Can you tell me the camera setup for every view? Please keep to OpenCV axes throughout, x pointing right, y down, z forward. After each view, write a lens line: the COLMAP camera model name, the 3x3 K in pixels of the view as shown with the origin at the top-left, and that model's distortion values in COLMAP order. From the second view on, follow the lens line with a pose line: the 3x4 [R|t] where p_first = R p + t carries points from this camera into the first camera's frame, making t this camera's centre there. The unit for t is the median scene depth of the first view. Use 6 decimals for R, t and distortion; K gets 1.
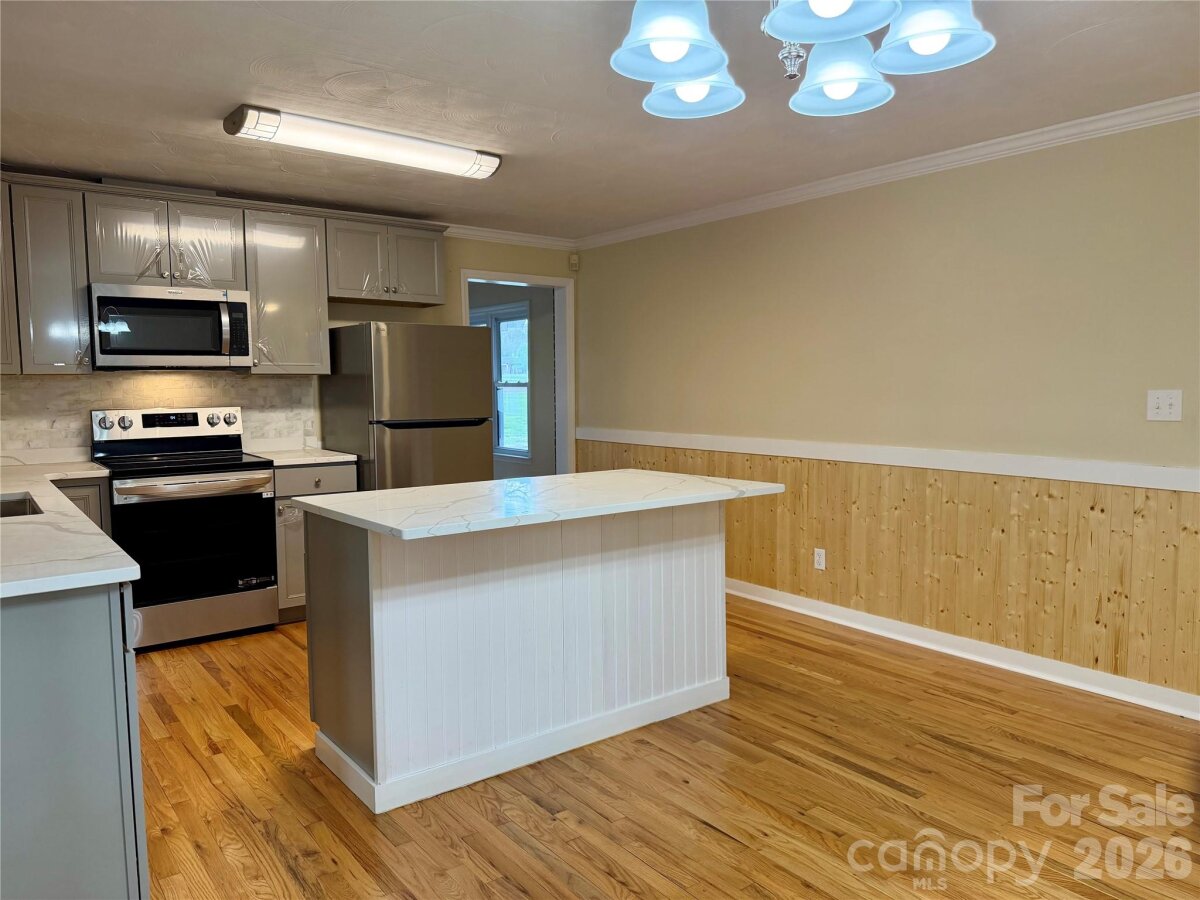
lens RADIAL K [[846.7, 0, 600.0], [0, 846.7, 450.0], [0, 0, 1]] dist [0.059884, -0.085853]
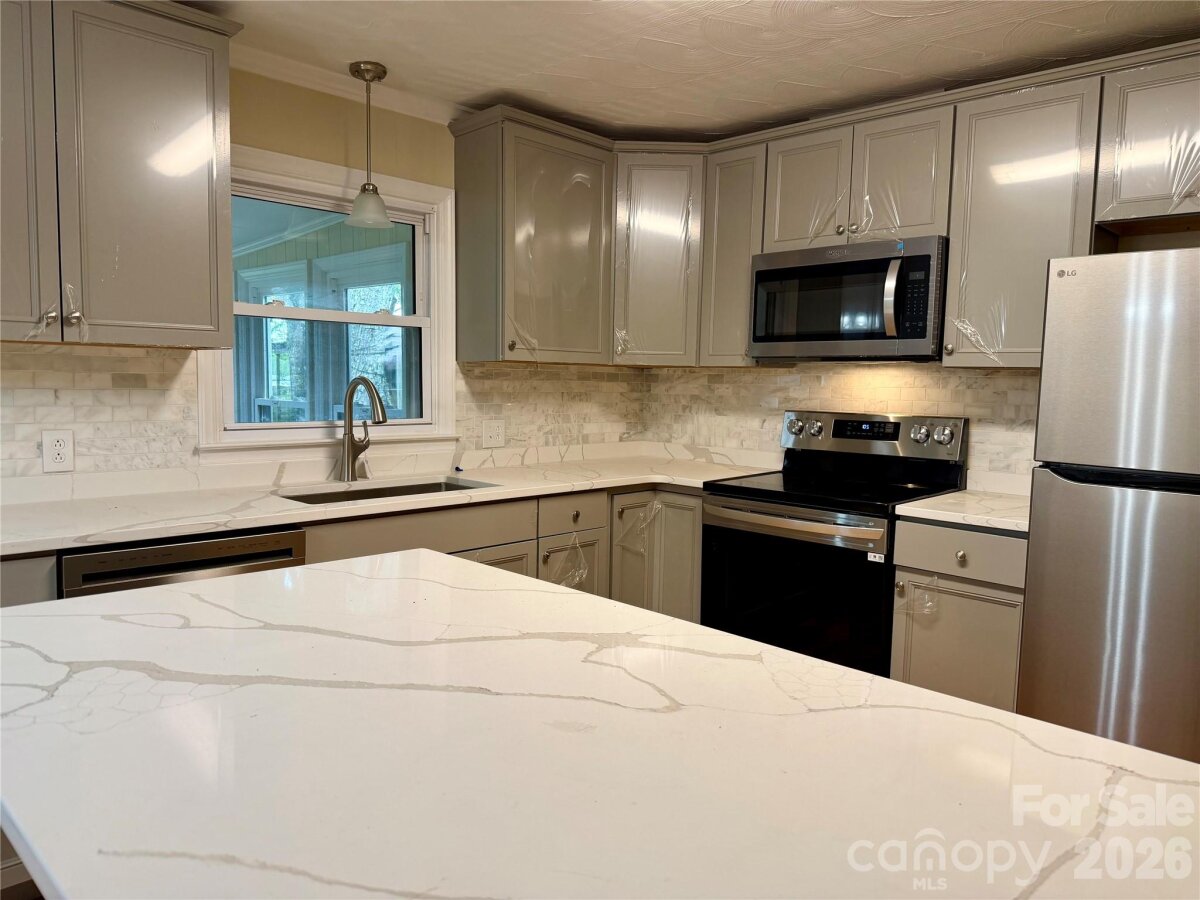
lens RADIAL K [[846.7, 0, 600.0], [0, 846.7, 450.0], [0, 0, 1]] dist [0.059884, -0.085853]
pose [[0.150020, 0.096564, -0.983956, 0.199059], [-0.102451, 0.991380, 0.081672, -0.058677], [0.983360, 0.088555, 0.158620, 0.713173]]
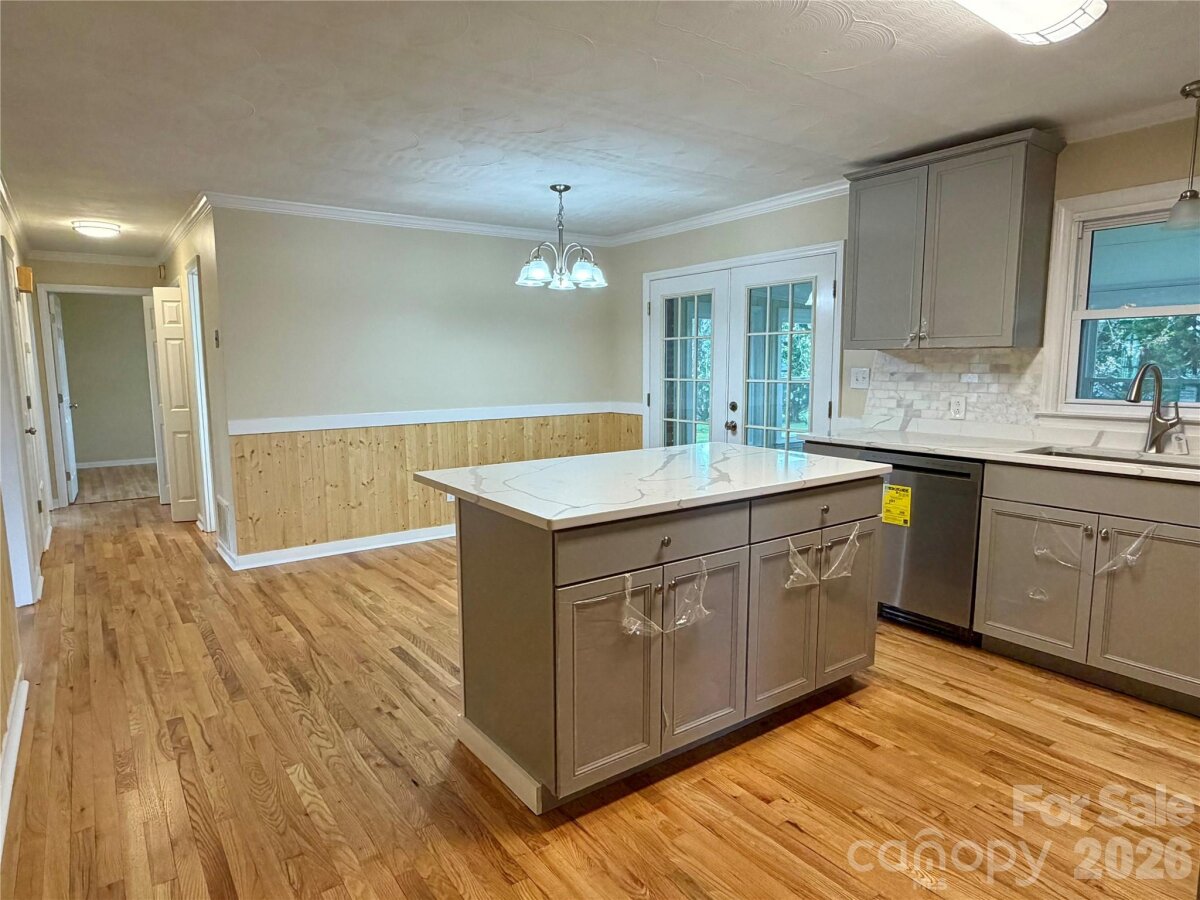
lens RADIAL K [[718.6, 0, 596.2], [0, 718.6, 453.2], [0, 0, 1]] dist [-0.000009, 0.000745]
pose [[-0.999435, 0.011692, 0.031498, -0.009187], [0.017922, 0.978503, 0.205453, -0.107307], [-0.028419, 0.205902, -0.978160, 1.327836]]
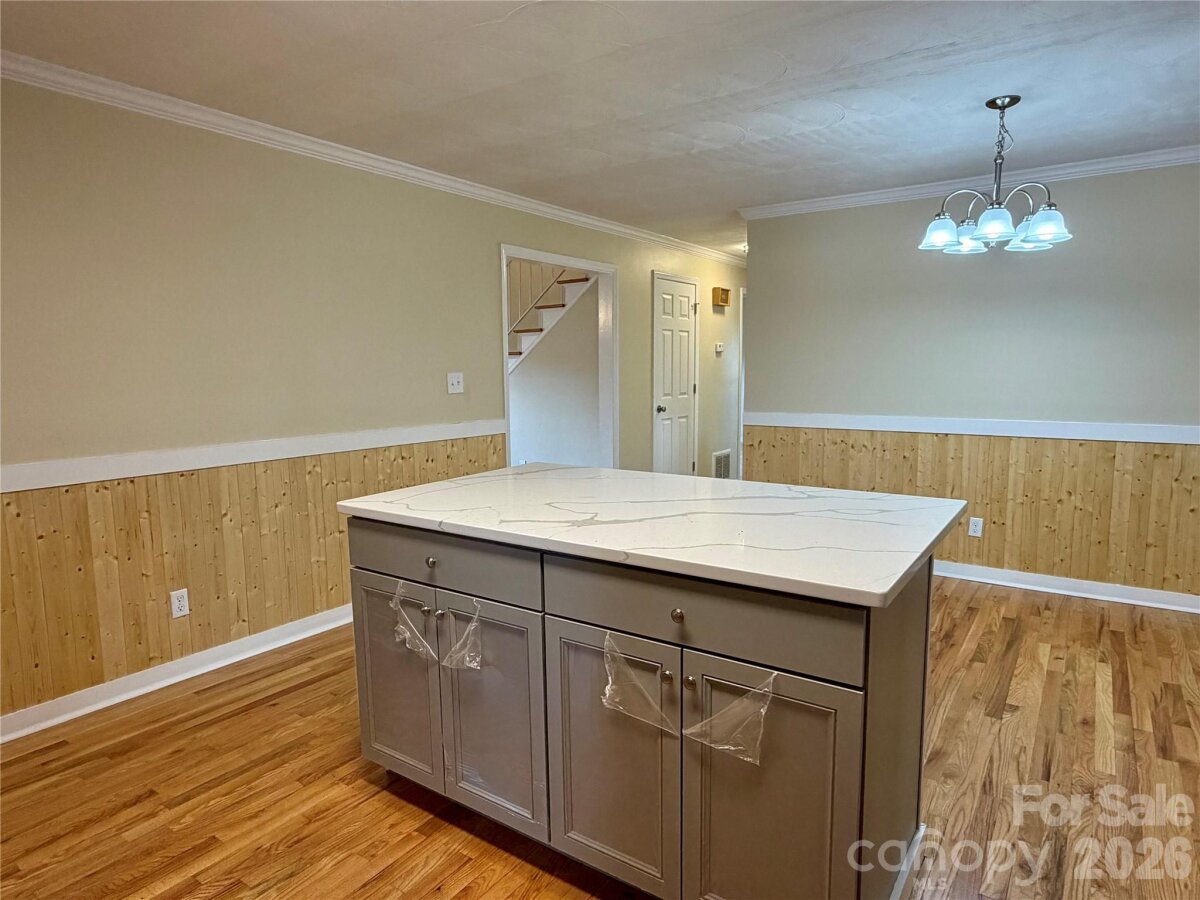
lens RADIAL K [[718.6, 0, 596.2], [0, 718.6, 453.2], [0, 0, 1]] dist [-0.000009, 0.000745]
pose [[-0.306231, -0.108634, 0.945739, -0.484053], [0.086557, 0.986175, 0.141306, -0.067413], [-0.948014, 0.125132, -0.292594, 0.885441]]
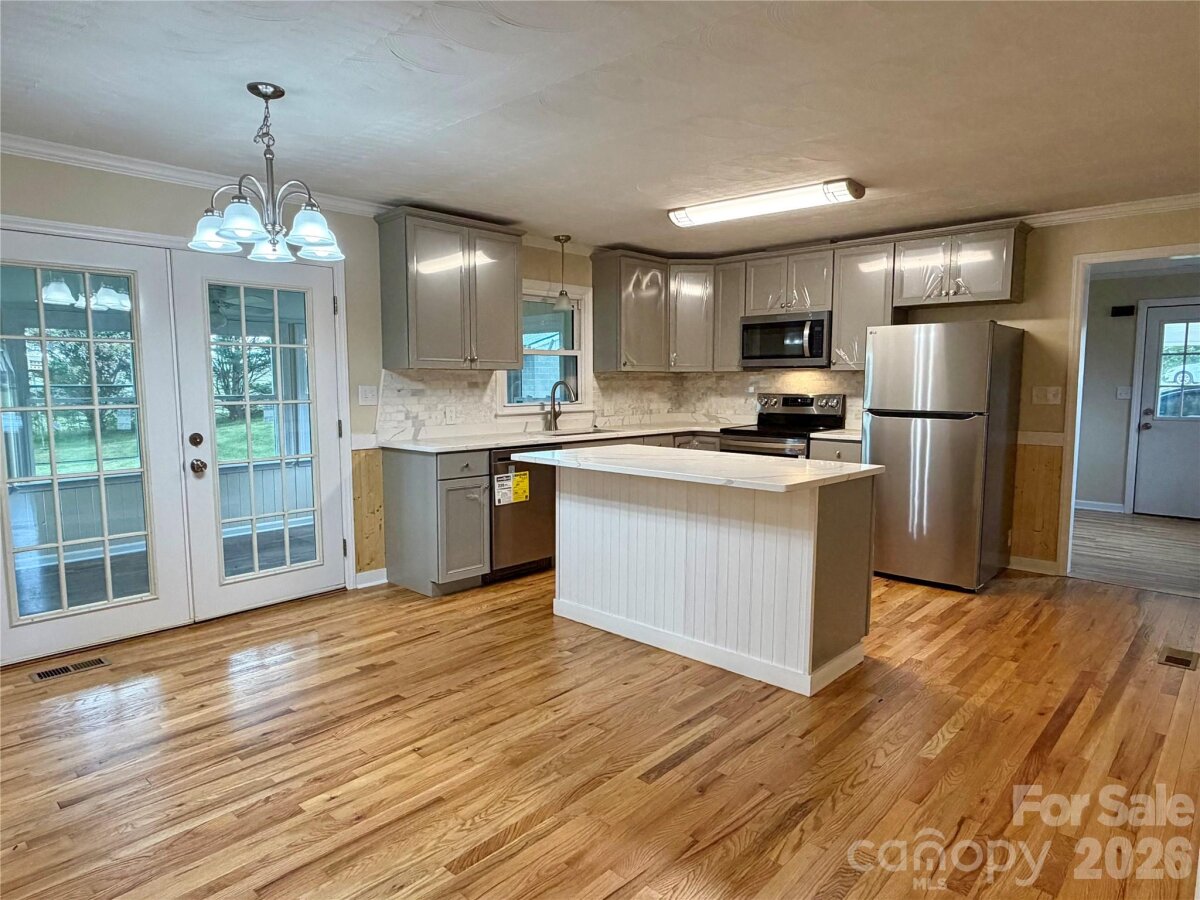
lens RADIAL K [[718.6, 0, 596.2], [0, 718.6, 453.2], [0, 0, 1]] dist [-0.000009, 0.000745]
pose [[0.165799, 0.109838, -0.980024, 0.732293], [-0.081243, 0.991921, 0.097427, -0.043197], [0.982807, 0.063466, 0.173383, 0.477332]]
